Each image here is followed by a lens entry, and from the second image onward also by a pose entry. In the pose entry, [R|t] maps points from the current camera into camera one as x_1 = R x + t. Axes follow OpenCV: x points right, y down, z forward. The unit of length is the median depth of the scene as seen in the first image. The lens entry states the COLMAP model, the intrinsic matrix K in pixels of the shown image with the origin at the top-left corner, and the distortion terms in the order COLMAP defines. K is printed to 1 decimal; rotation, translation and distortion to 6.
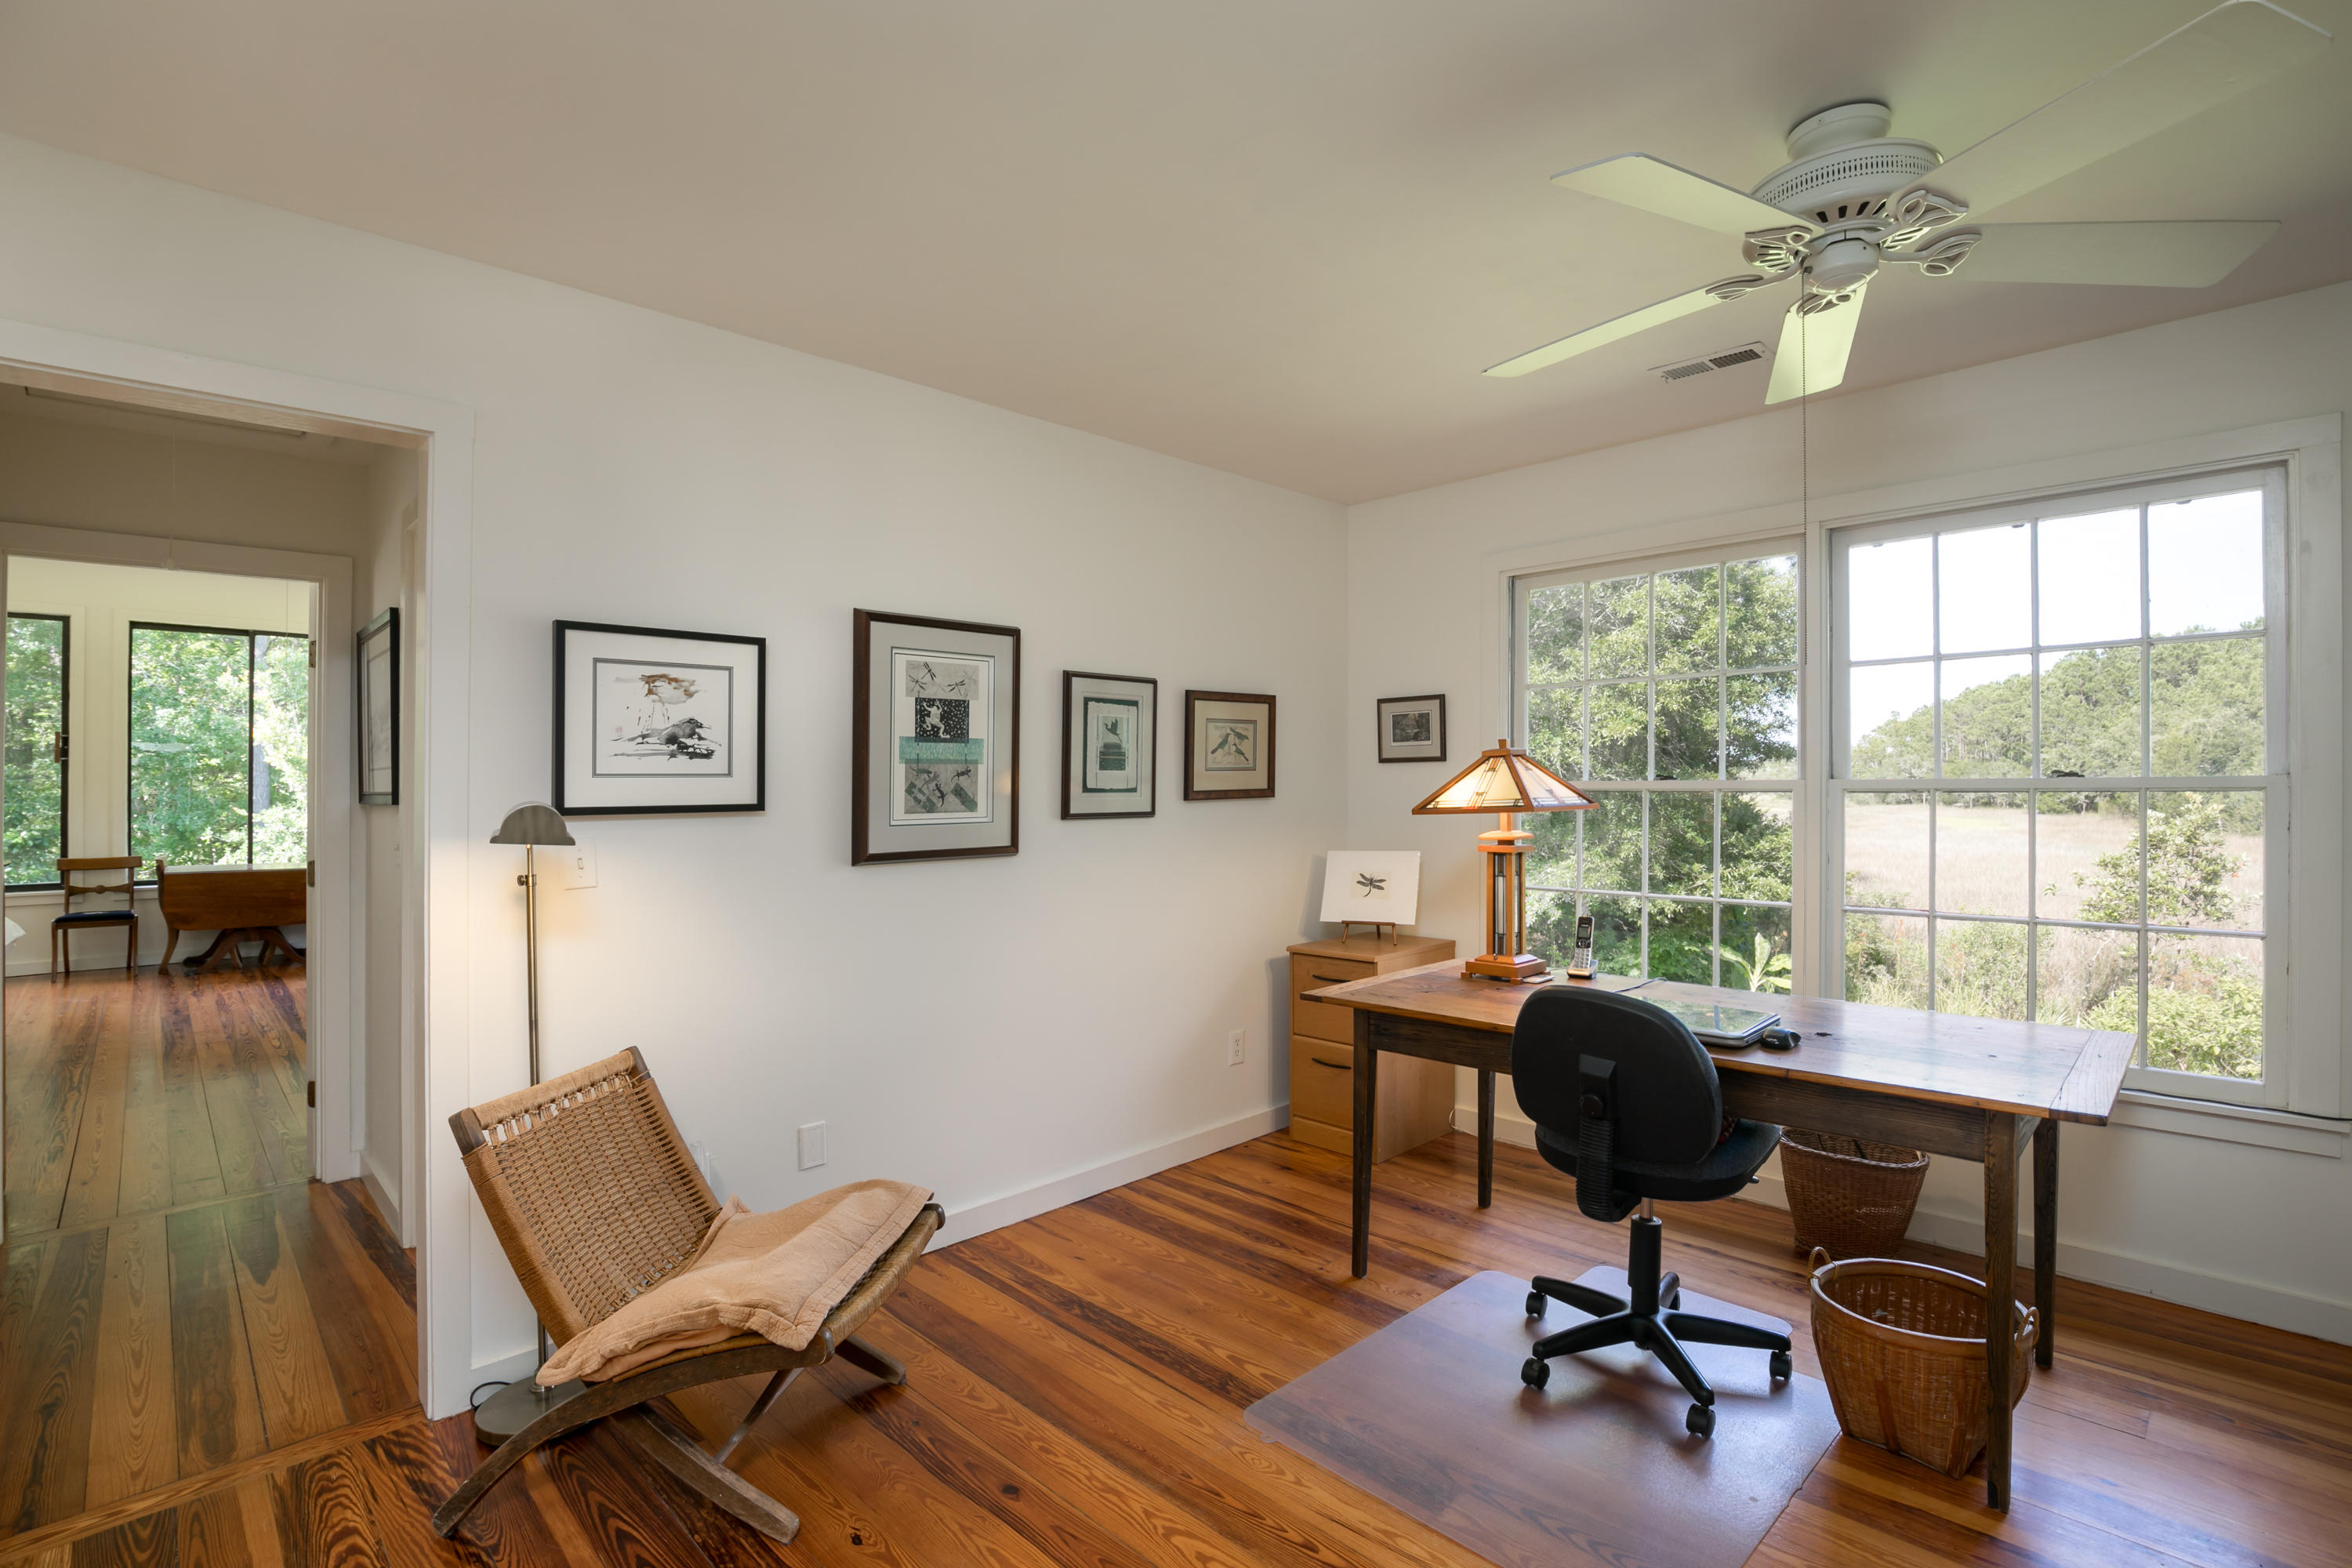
lens RADIAL K [[1083.1, 0, 1176.0], [0, 1083.1, 784.0], [0, 0, 1]] dist [-0.034259, 0.006791]
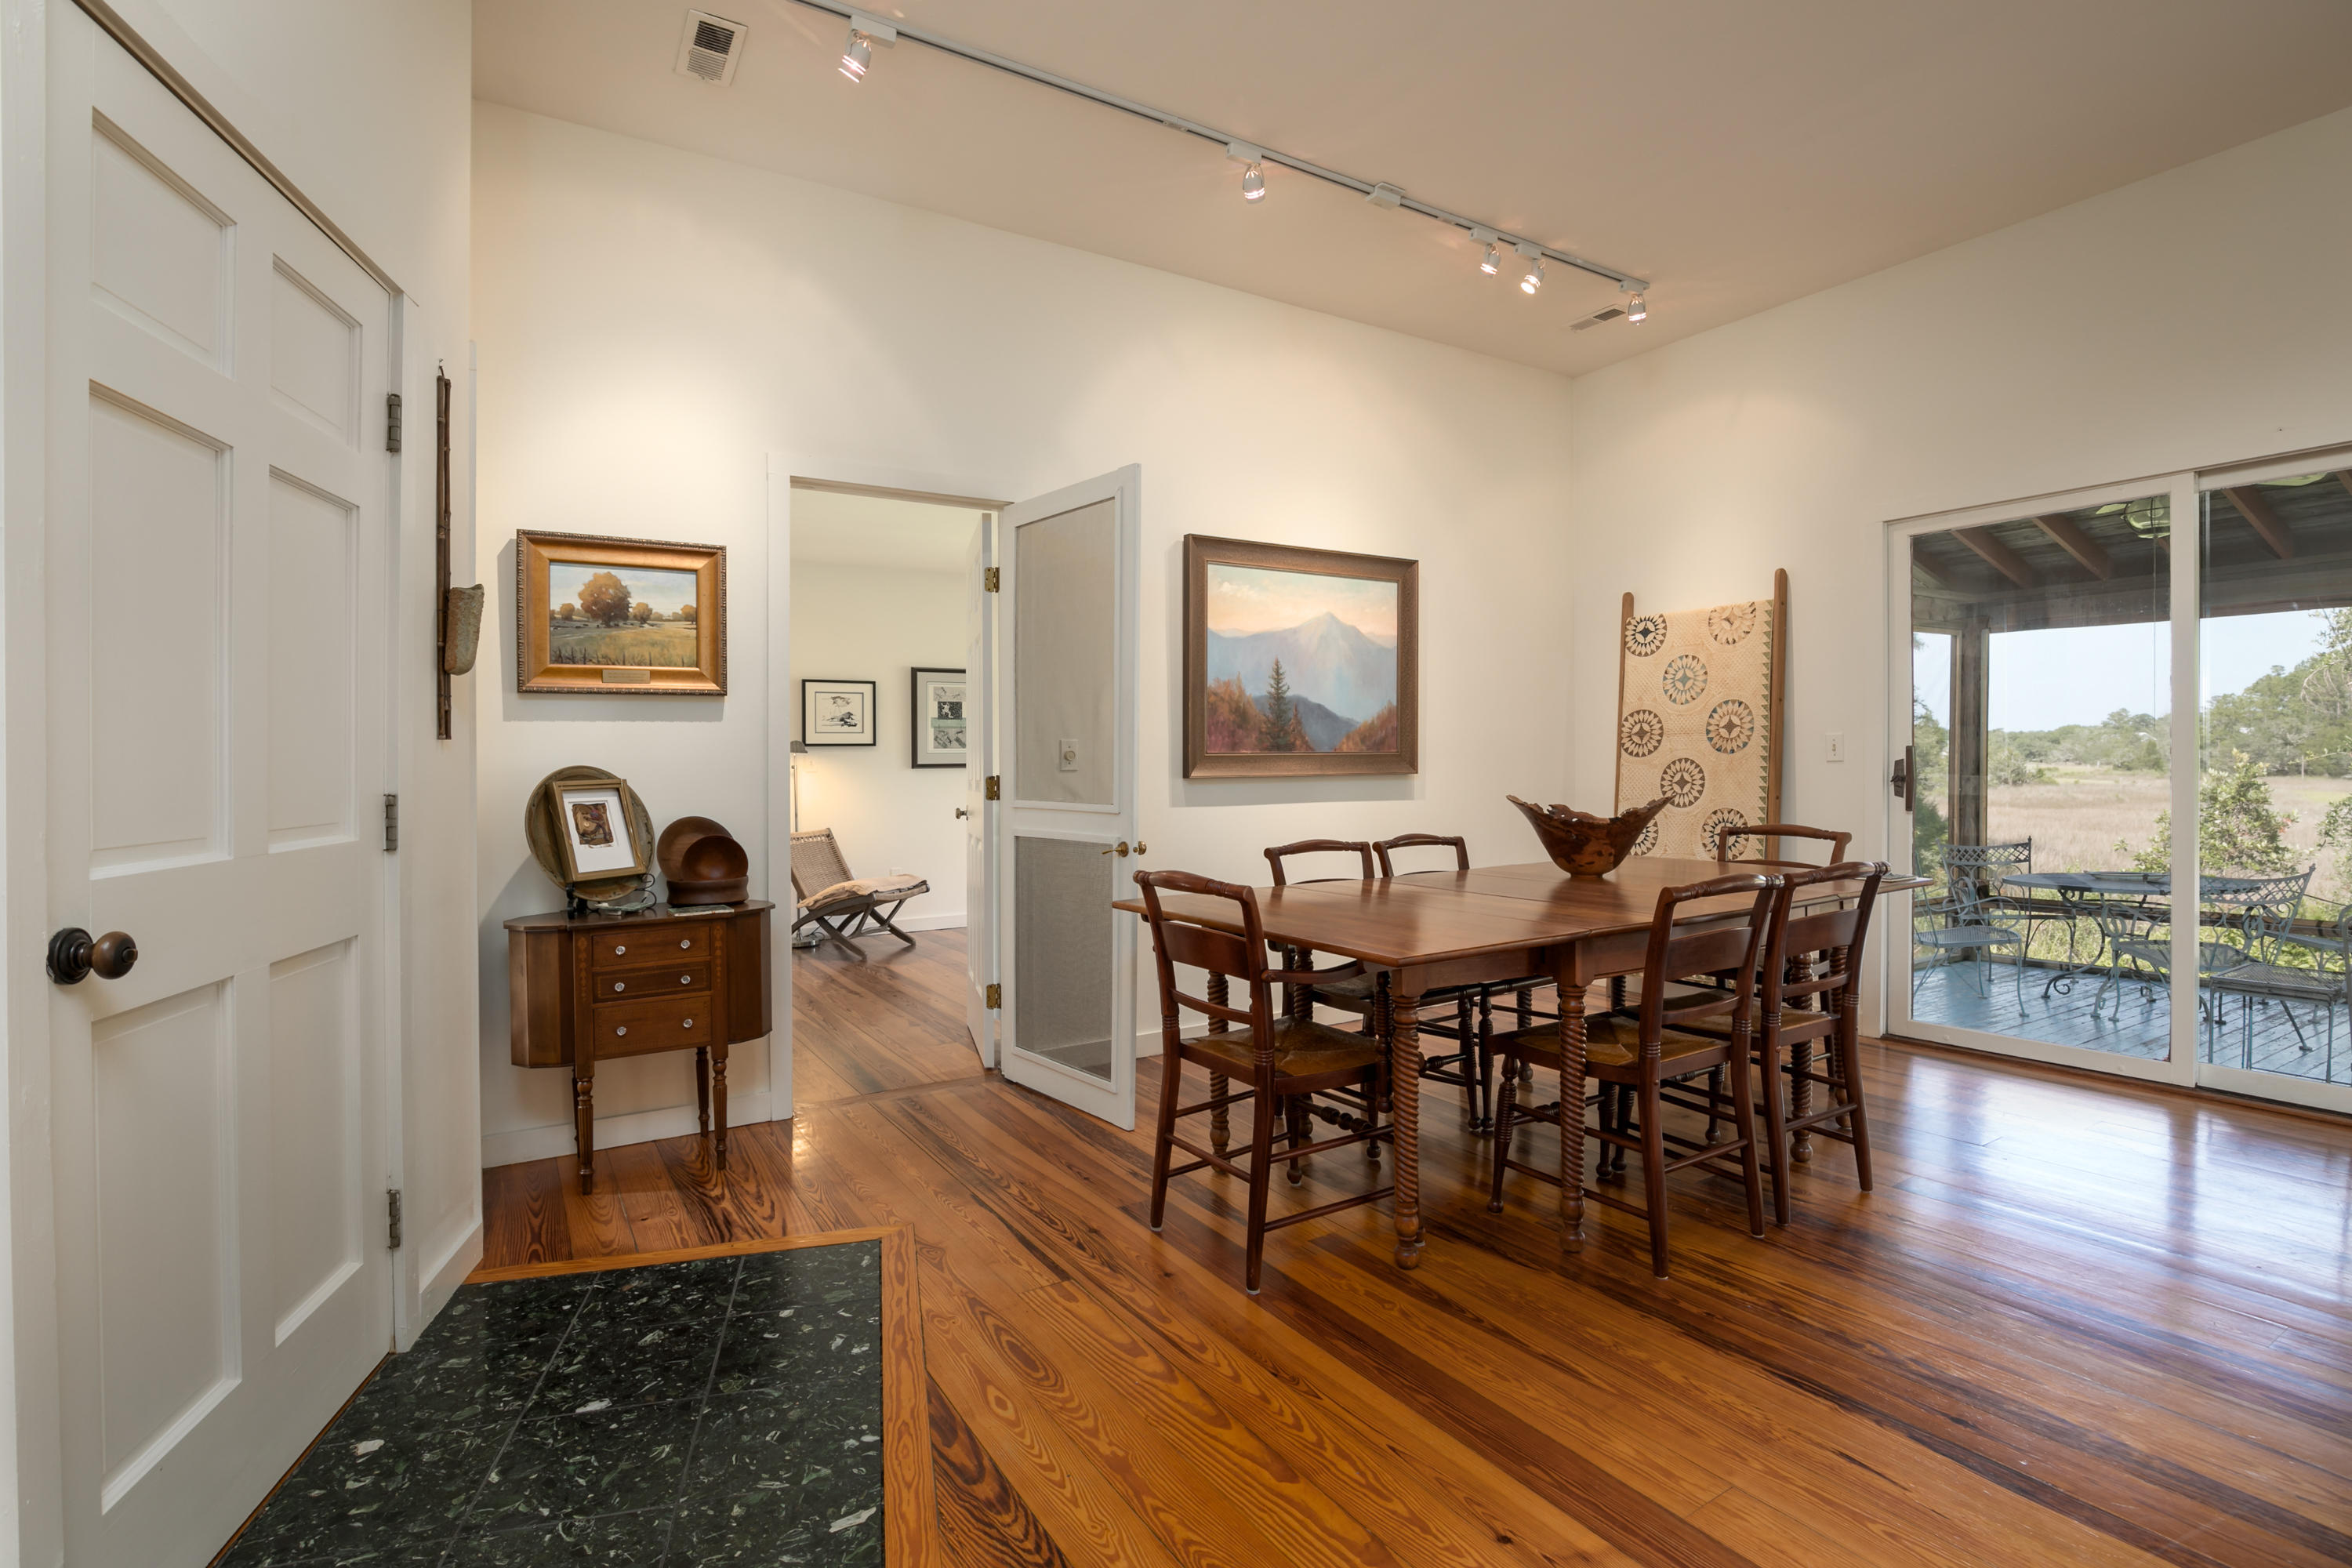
lens RADIAL K [[1137.2, 0, 1182.0], [0, 1137.2, 793.9], [0, 0, 1]] dist [0.002447, 0.000117]
pose [[0.976656, 0.002459, -0.214794, 0.869978], [0.004132, 0.999534, 0.030231, 0.055218], [0.214768, -0.030413, 0.976191, -1.433099]]
